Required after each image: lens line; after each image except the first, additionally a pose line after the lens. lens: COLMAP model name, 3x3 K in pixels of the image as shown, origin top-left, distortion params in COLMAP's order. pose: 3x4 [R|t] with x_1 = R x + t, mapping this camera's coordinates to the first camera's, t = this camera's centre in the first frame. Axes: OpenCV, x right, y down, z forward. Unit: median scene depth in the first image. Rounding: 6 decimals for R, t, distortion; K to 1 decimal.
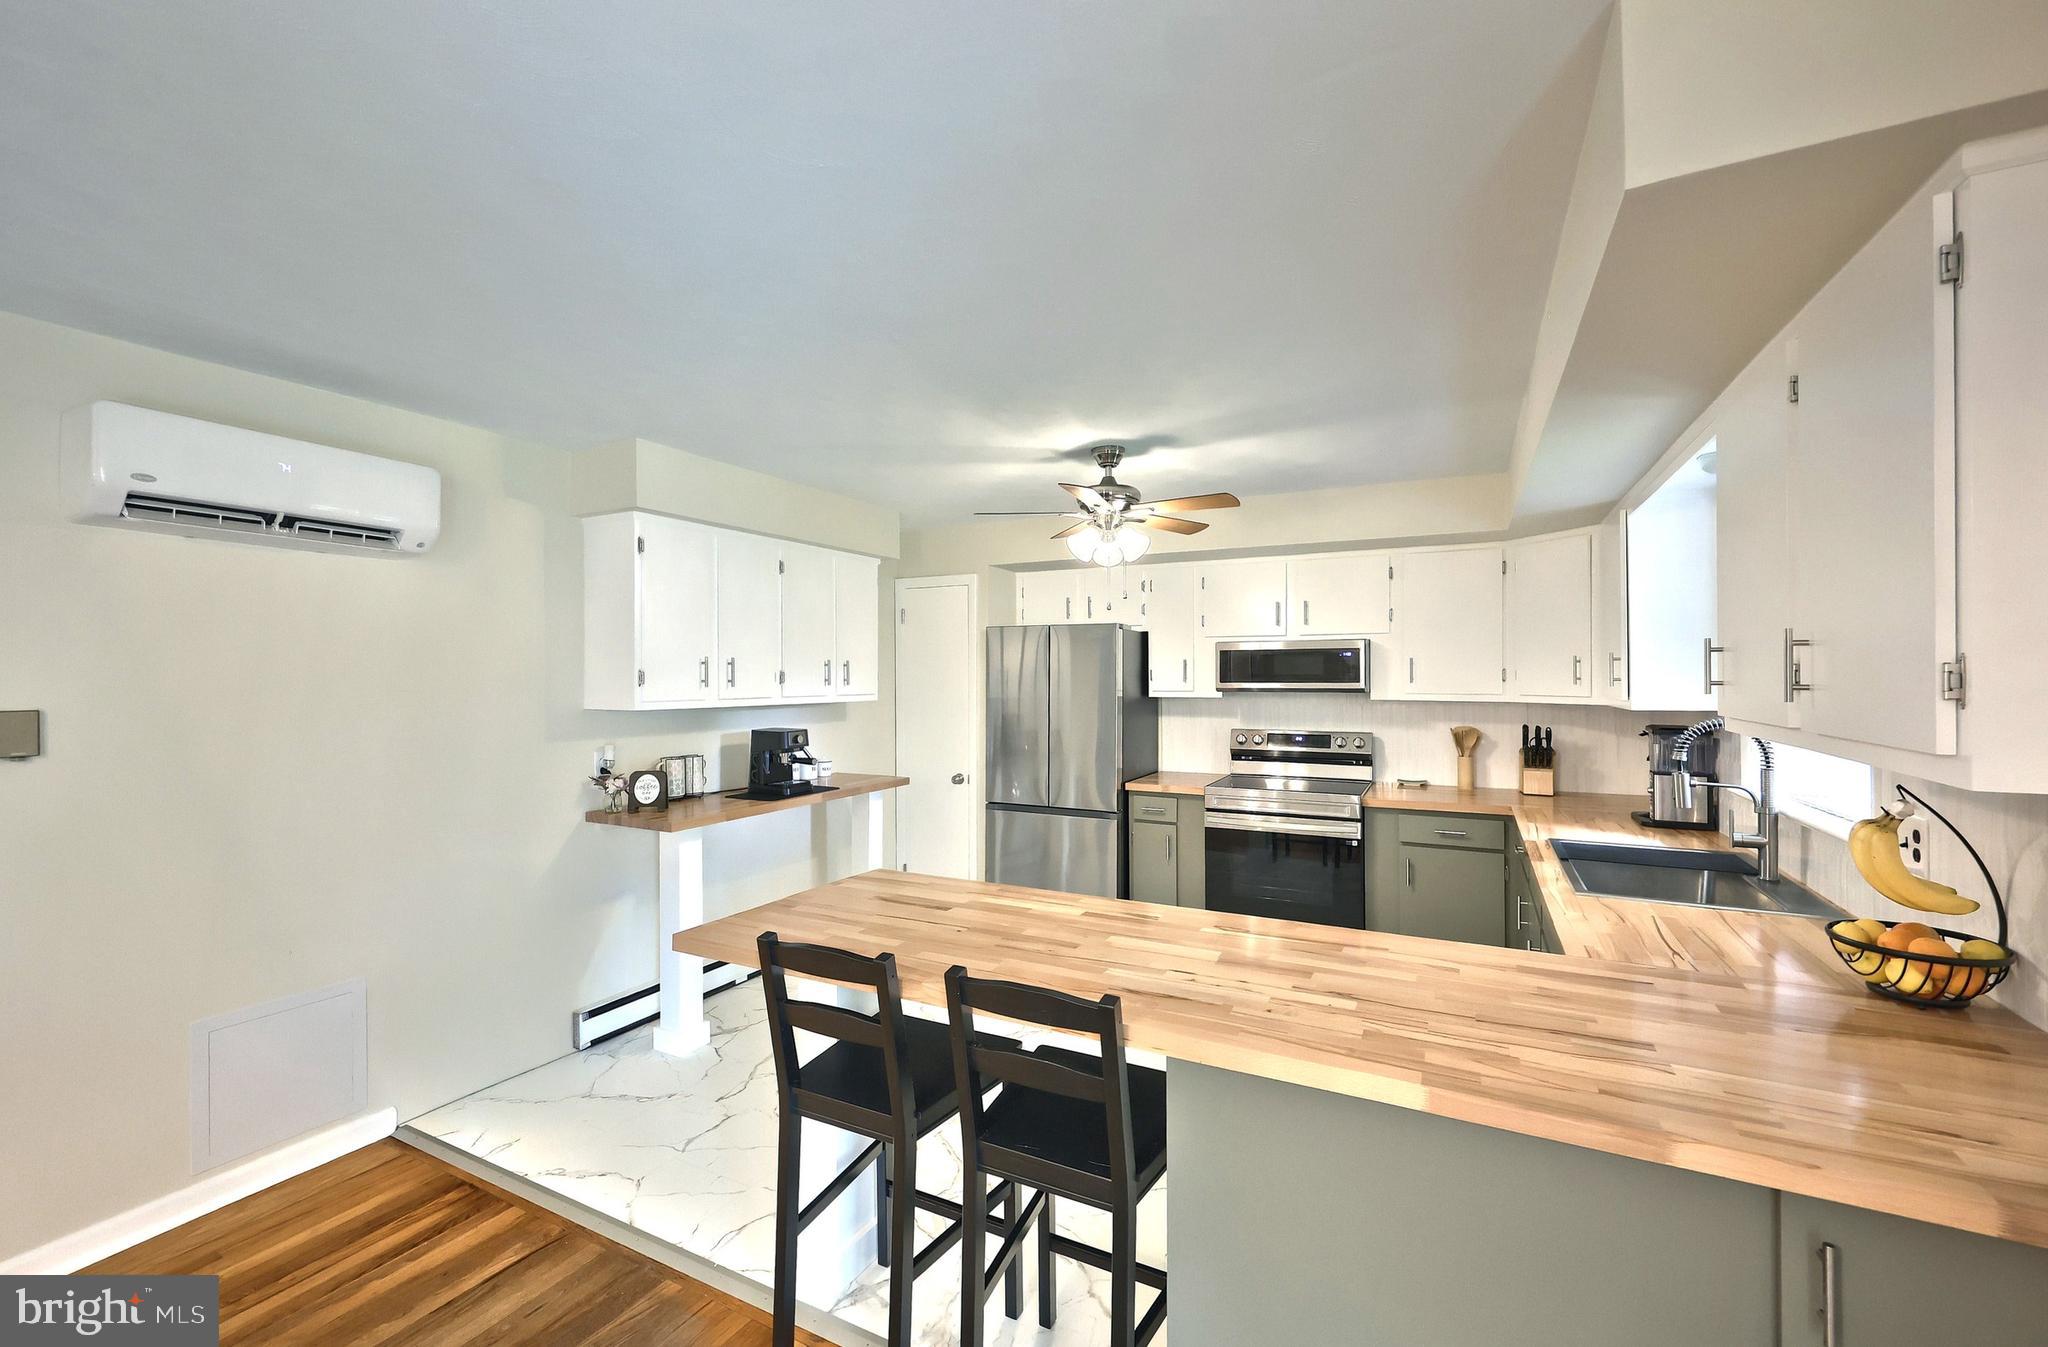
lens RADIAL K [[844.0, 0, 1024.0], [0, 844.0, 673.5], [0, 0, 1]] dist [0.001625, 0.000125]
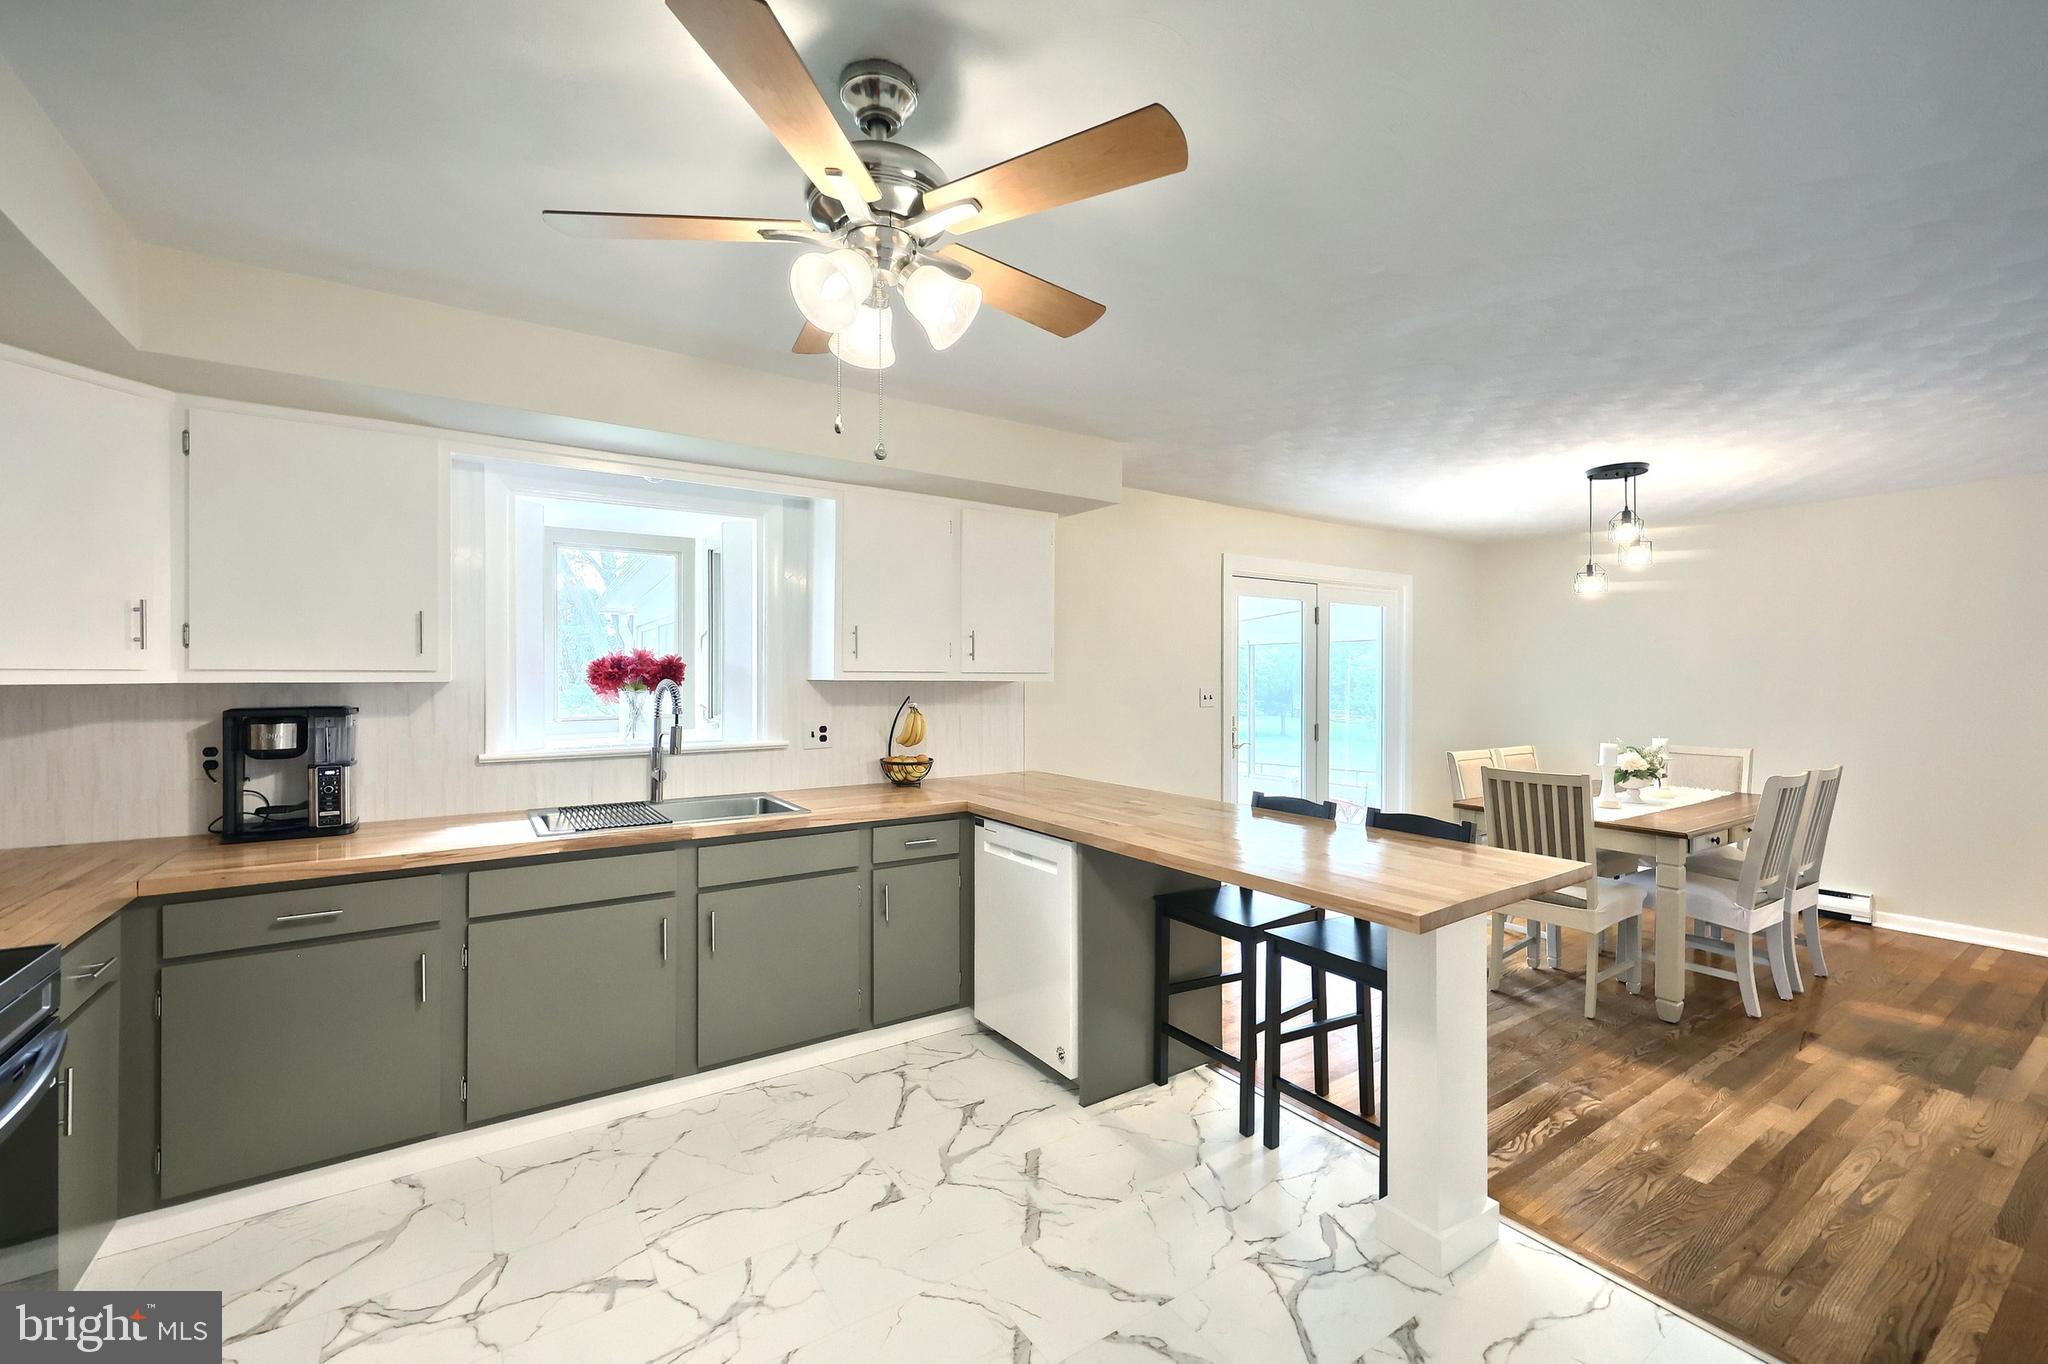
lens RADIAL K [[833.5, 0, 1014.0], [0, 833.5, 680.5], [0, 0, 1]] dist [0.000741, -0.000482]
pose [[-0.878507, 0.003257, 0.477719, -0.125549], [0.003683, 0.999993, -0.000046, 0.033450], [-0.477716, 0.001719, -0.878513, 1.079981]]
